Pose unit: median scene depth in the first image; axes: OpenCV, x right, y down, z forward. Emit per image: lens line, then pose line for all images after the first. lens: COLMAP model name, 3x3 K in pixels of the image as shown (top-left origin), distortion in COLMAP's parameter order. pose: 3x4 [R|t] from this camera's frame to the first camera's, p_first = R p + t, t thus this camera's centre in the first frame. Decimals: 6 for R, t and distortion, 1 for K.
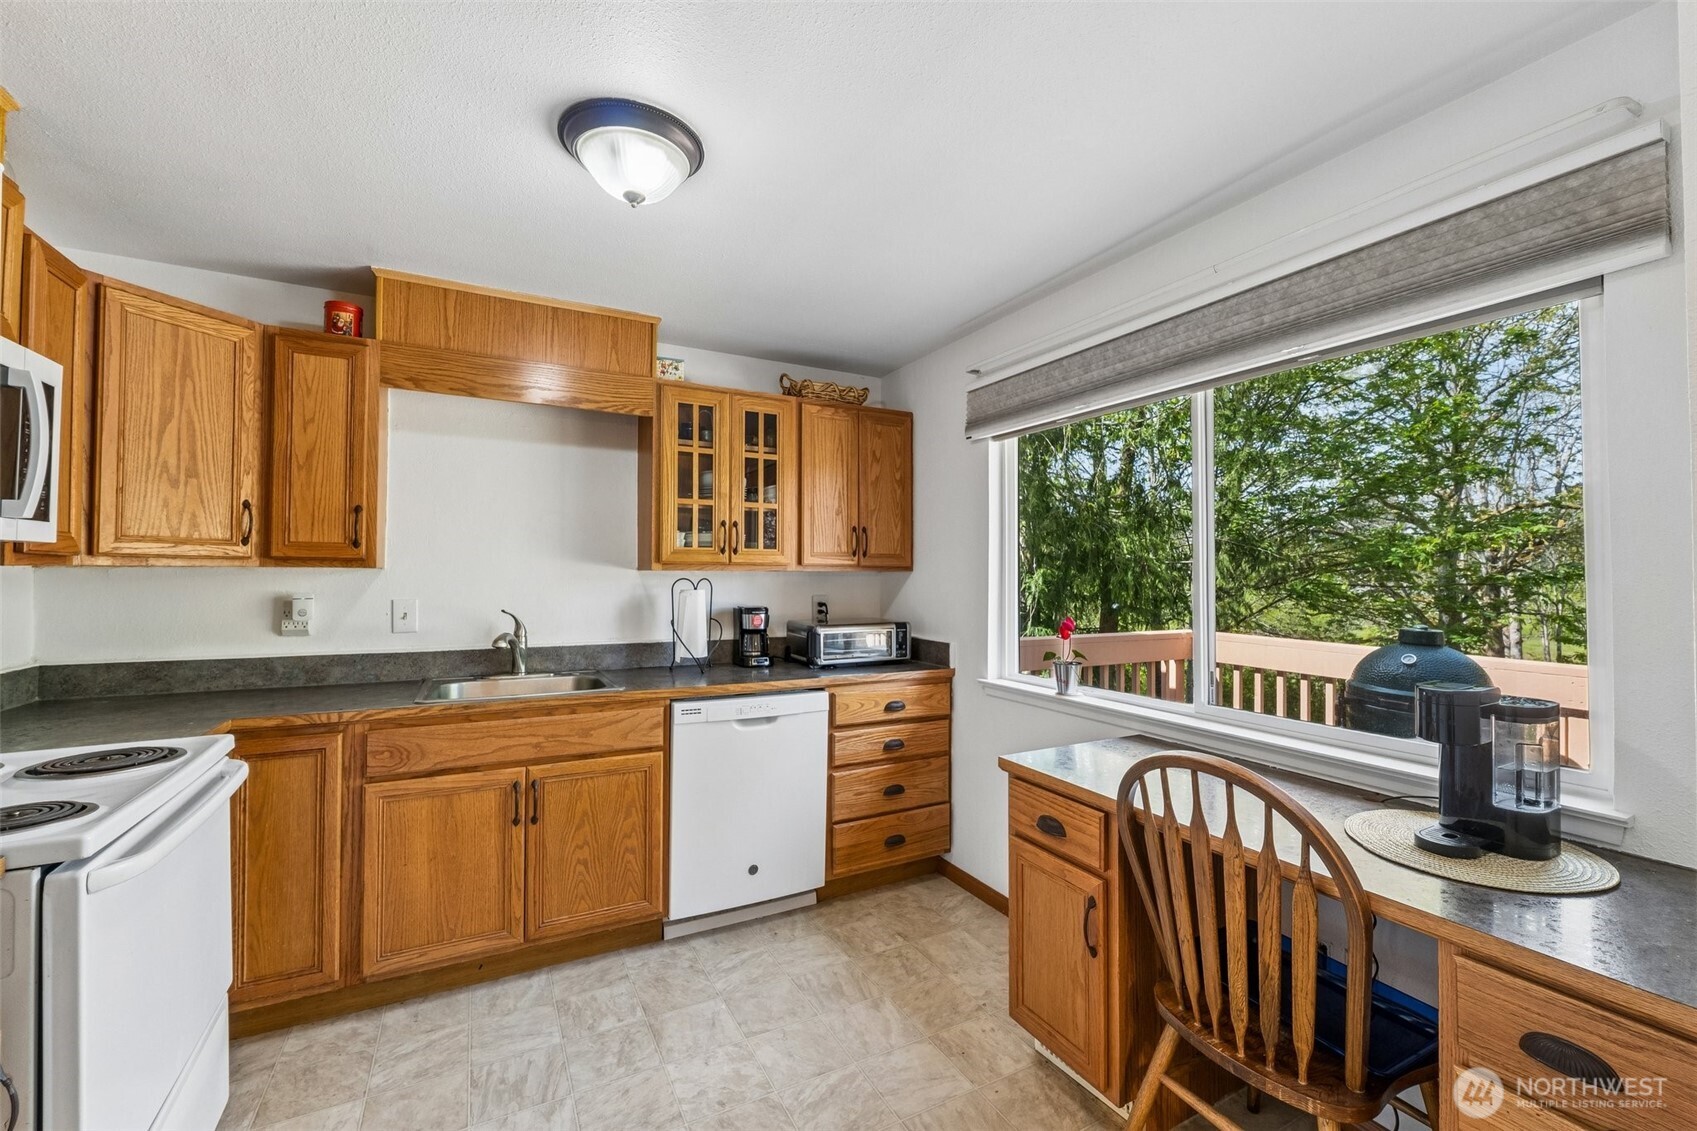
lens RADIAL K [[706.0, 0, 861.6], [0, 706.0, 561.6], [0, 0, 1]] dist [-0.005557, -0.000689]
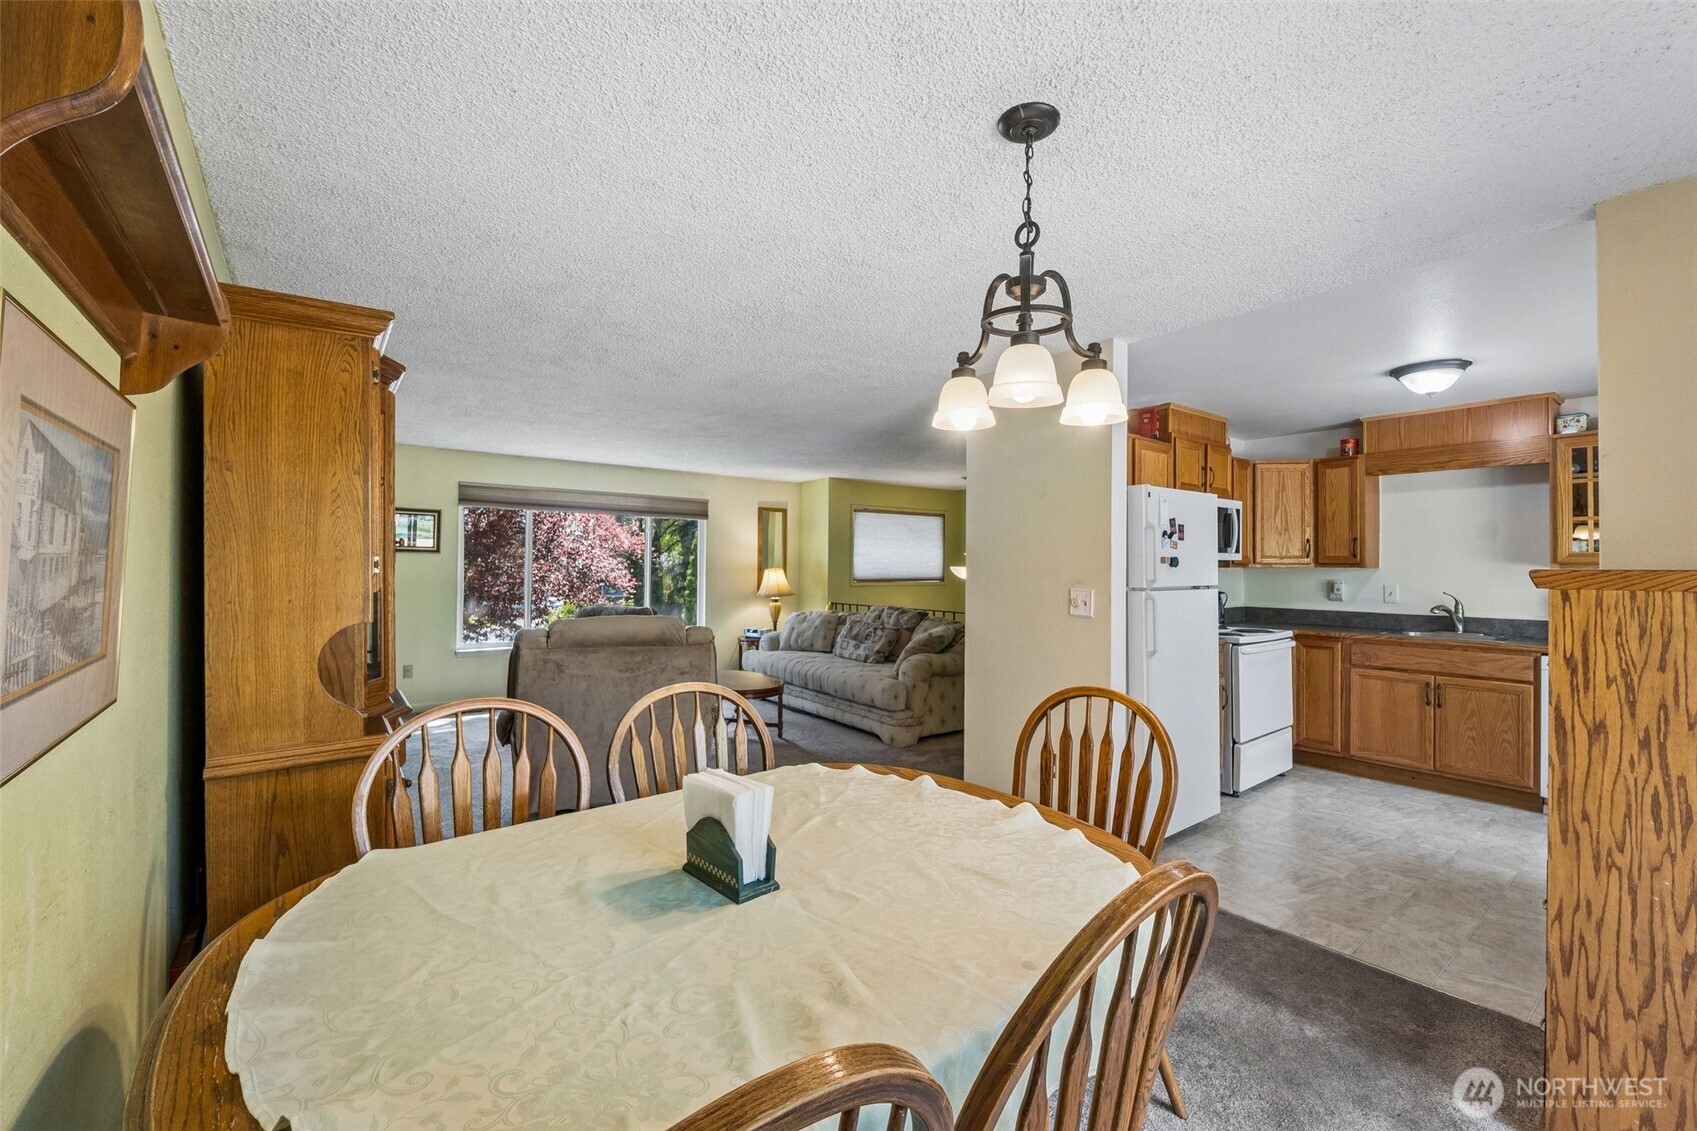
lens RADIAL K [[705.2, 0, 862.0], [0, 705.2, 561.7], [0, 0, 1]] dist [-0.001114, -0.006557]
pose [[0.165664, -0.012164, -0.986107, 1.150653], [0.013164, 0.999862, -0.010122, -0.007479], [0.986094, -0.011305, 0.165801, -0.818180]]
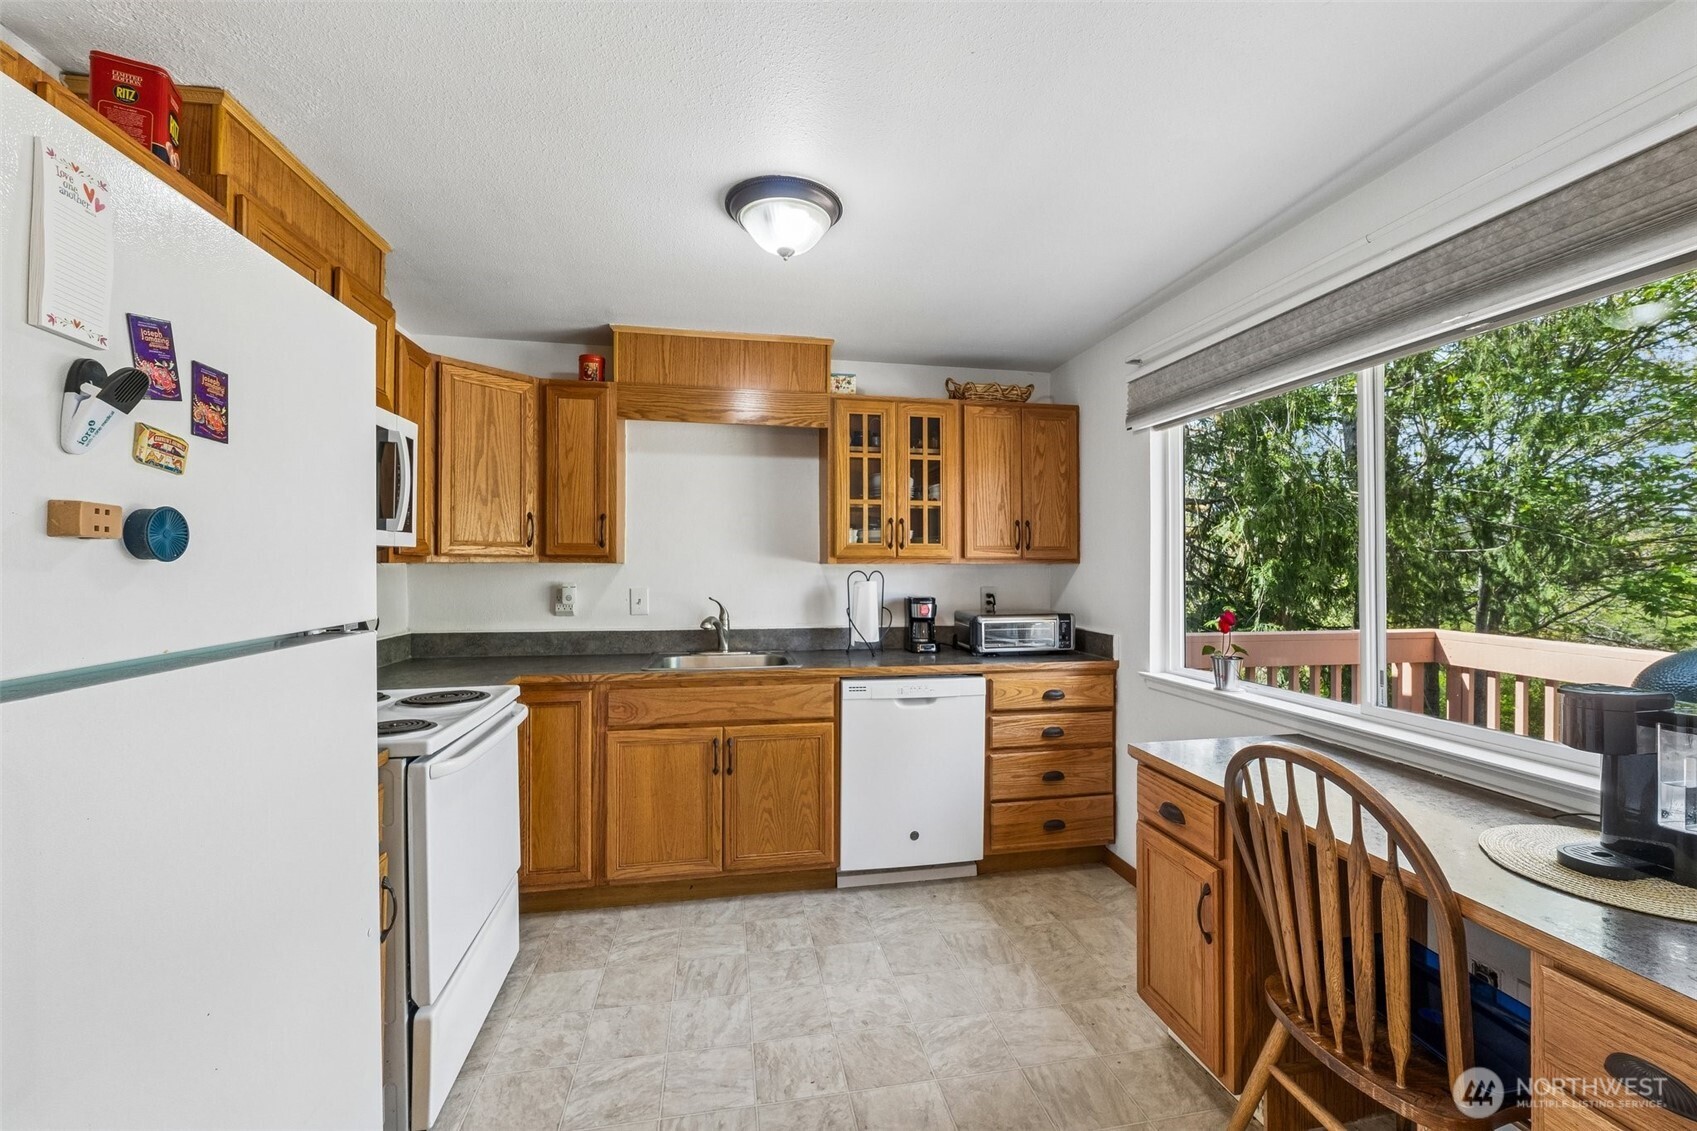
lens RADIAL K [[706.0, 0, 861.6], [0, 706.0, 561.6], [0, 0, 1]] dist [-0.005557, -0.000689]
pose [[0.954127, -0.005473, -0.299351, 0.121189], [0.008711, 0.999917, 0.009485, -0.001843], [0.299275, -0.011658, 0.954096, -0.084514]]
